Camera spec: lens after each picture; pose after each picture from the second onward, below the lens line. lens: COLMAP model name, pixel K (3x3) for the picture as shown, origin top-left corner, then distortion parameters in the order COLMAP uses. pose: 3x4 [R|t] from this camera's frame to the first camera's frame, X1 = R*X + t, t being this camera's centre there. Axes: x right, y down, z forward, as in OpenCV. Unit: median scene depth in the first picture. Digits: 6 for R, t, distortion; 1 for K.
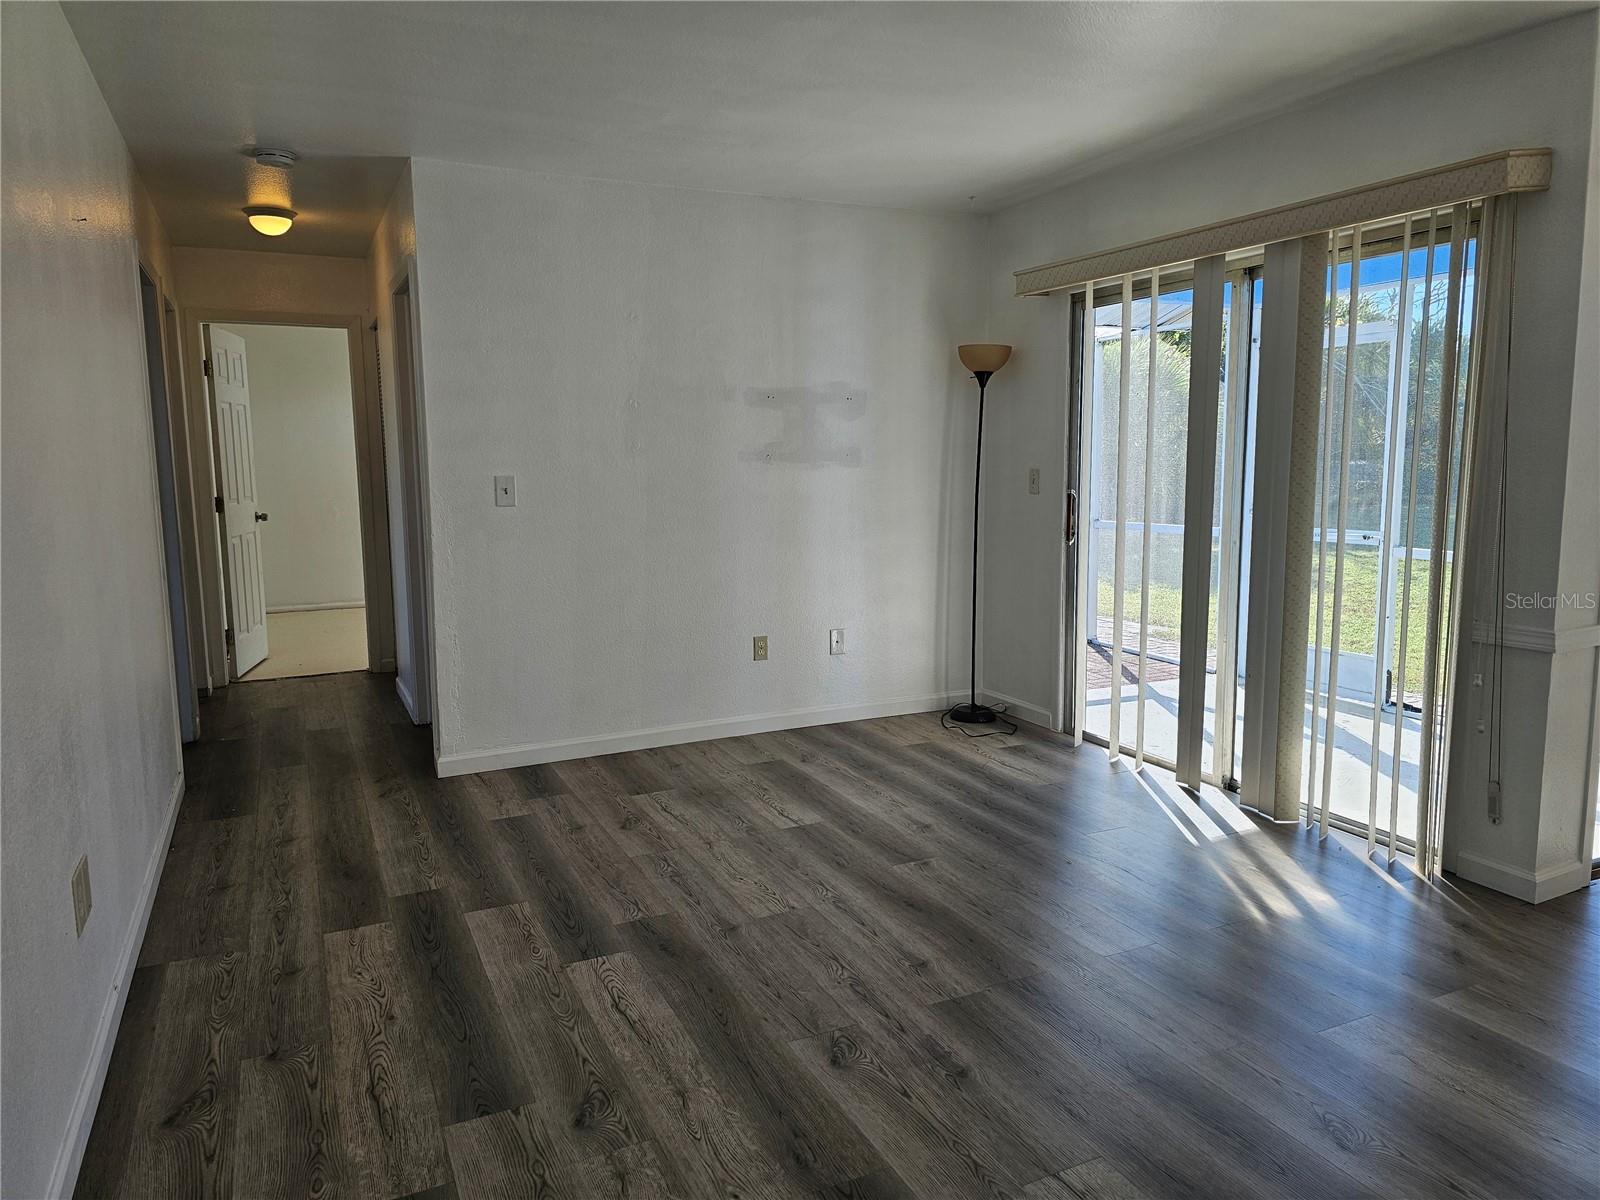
lens RADIAL K [[1064.7, 0, 812.1], [0, 1064.7, 588.0], [0, 0, 1]] dist [0.066379, -0.060691]
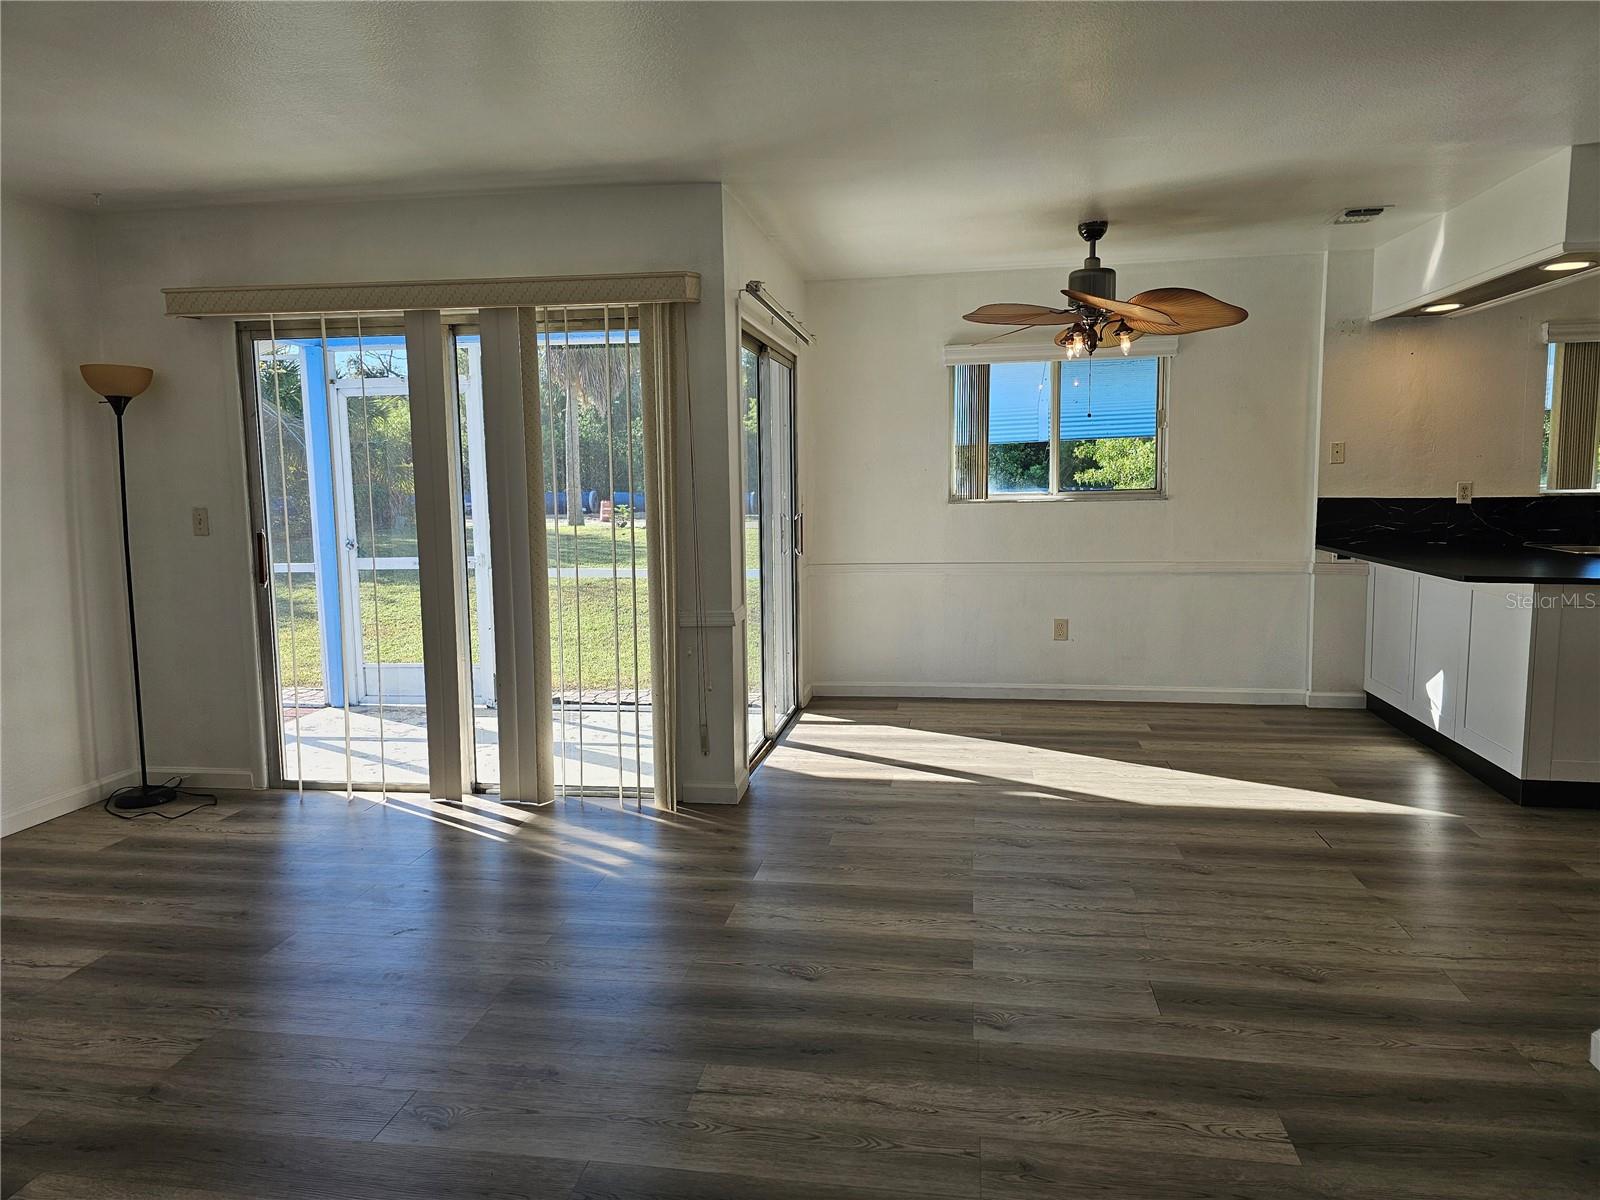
lens RADIAL K [[1064.7, 0, 789.6], [0, 1064.7, 584.9], [0, 0, 1]] dist [0.066379, -0.060691]
pose [[0.571479, -0.084694, 0.816234, -0.301636], [0.114492, 0.993160, 0.022892, -0.012847], [-0.812590, 0.080370, 0.577268, 0.087304]]
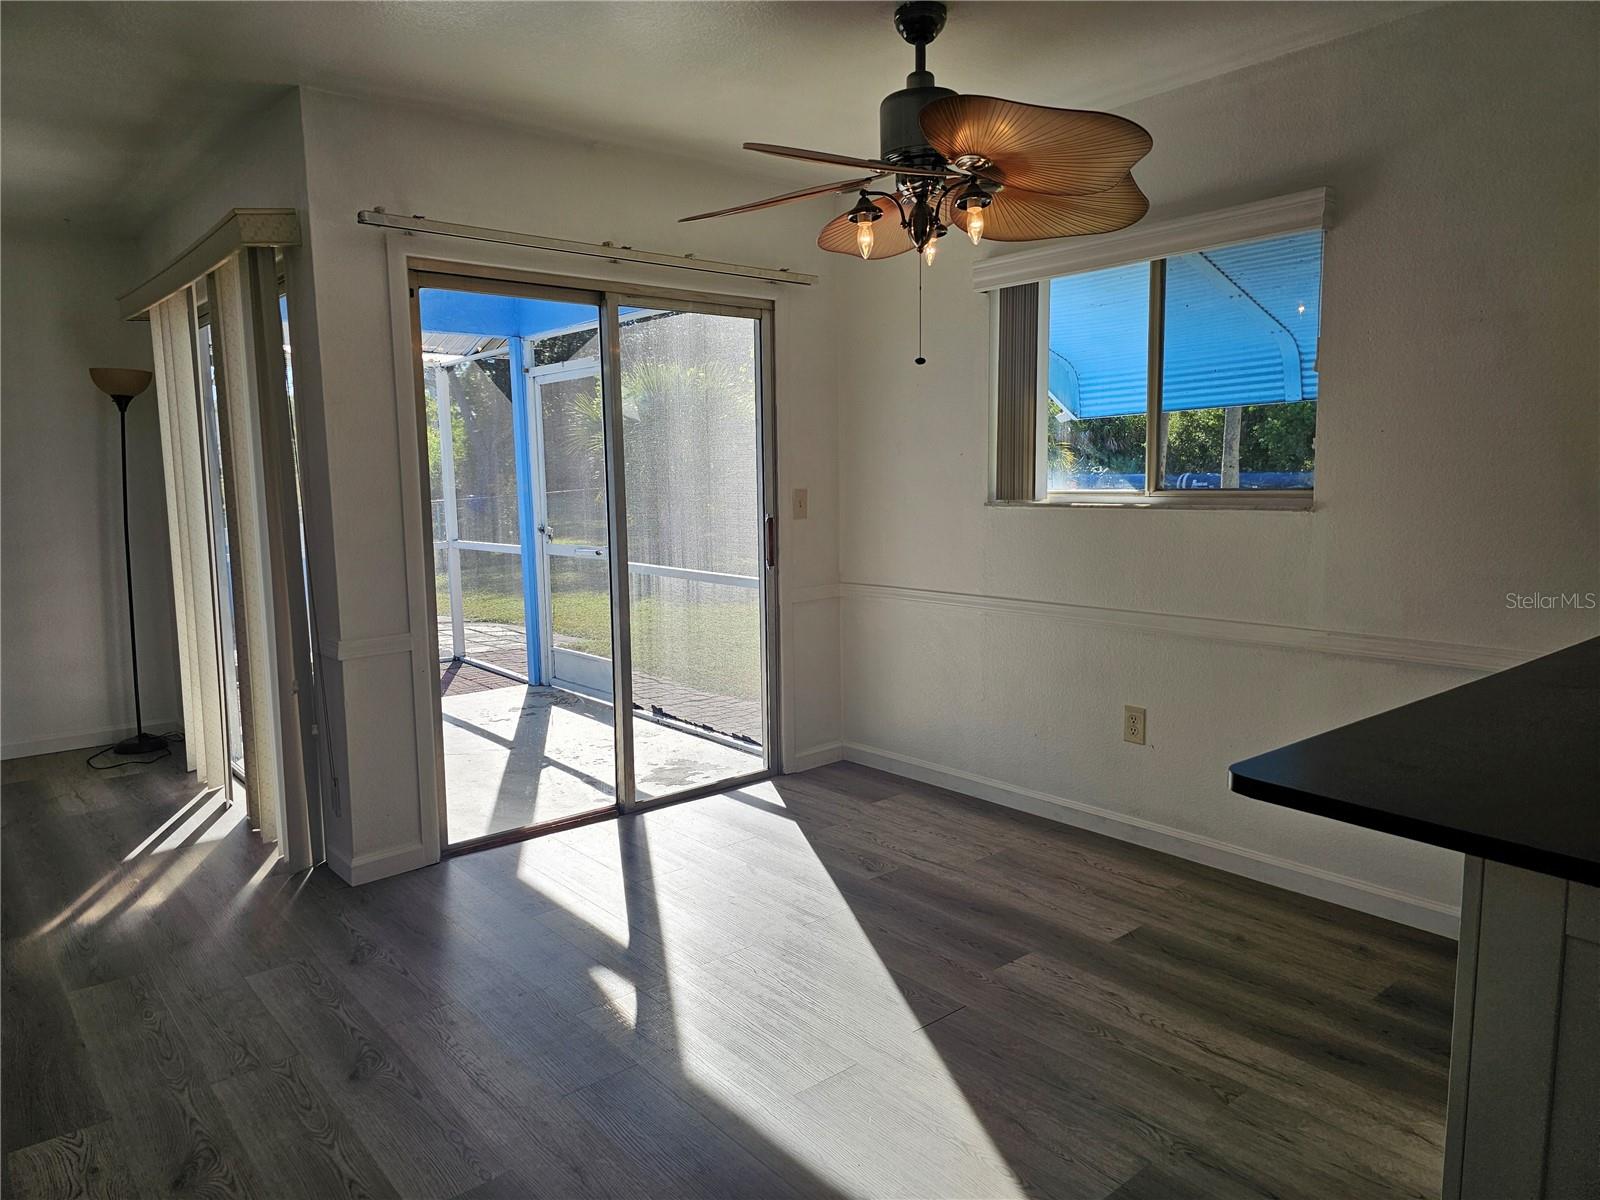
lens RADIAL K [[1064.7, 0, 805.3], [0, 1064.7, 592.1], [0, 0, 1]] dist [0.066379, -0.060691]
pose [[0.969898, -0.037499, 0.240607, 0.621296], [0.040206, 0.999171, -0.006352, 0.011405], [-0.240170, 0.015835, 0.970602, -0.135302]]
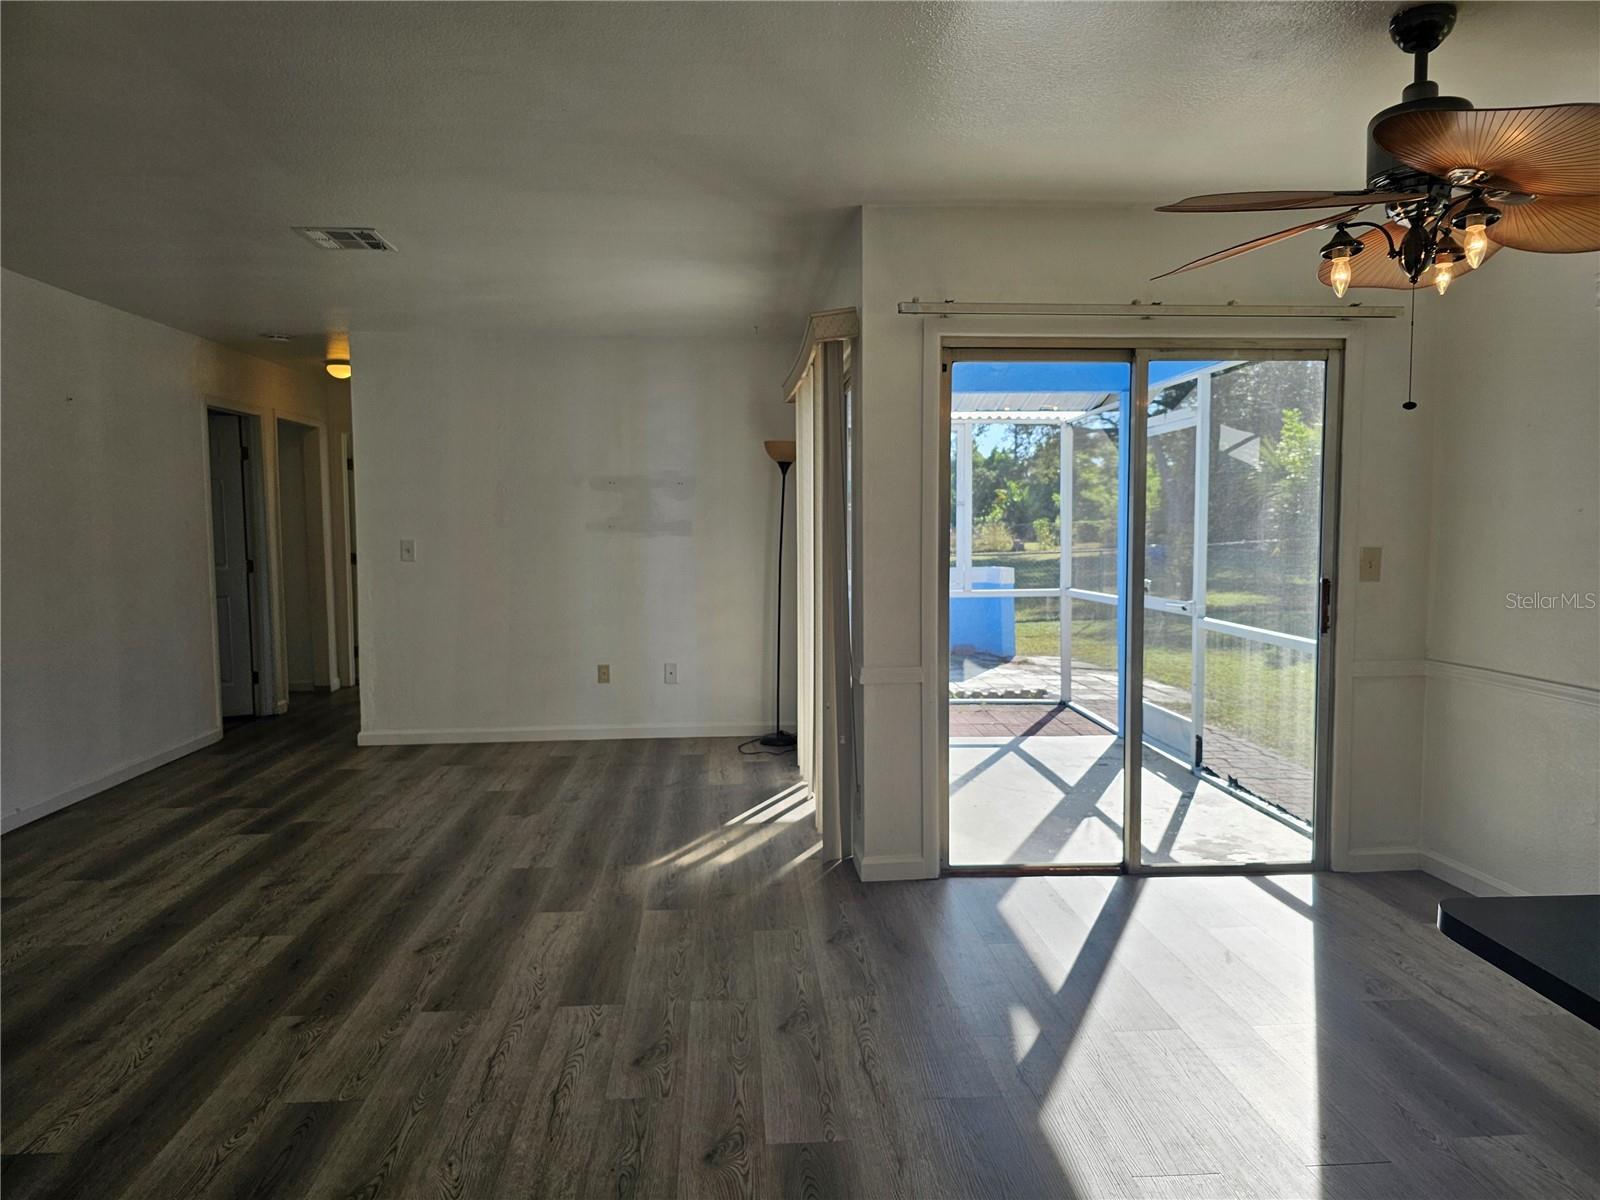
lens RADIAL K [[1064.7, 0, 786.6], [0, 1064.7, 596.2], [0, 0, 1]] dist [0.066379, -0.060691]
pose [[0.930318, 0.029711, -0.365549, 0.758994], [-0.049758, 0.997722, -0.045542, 0.012124], [0.363363, 0.060557, 0.929677, -0.167232]]
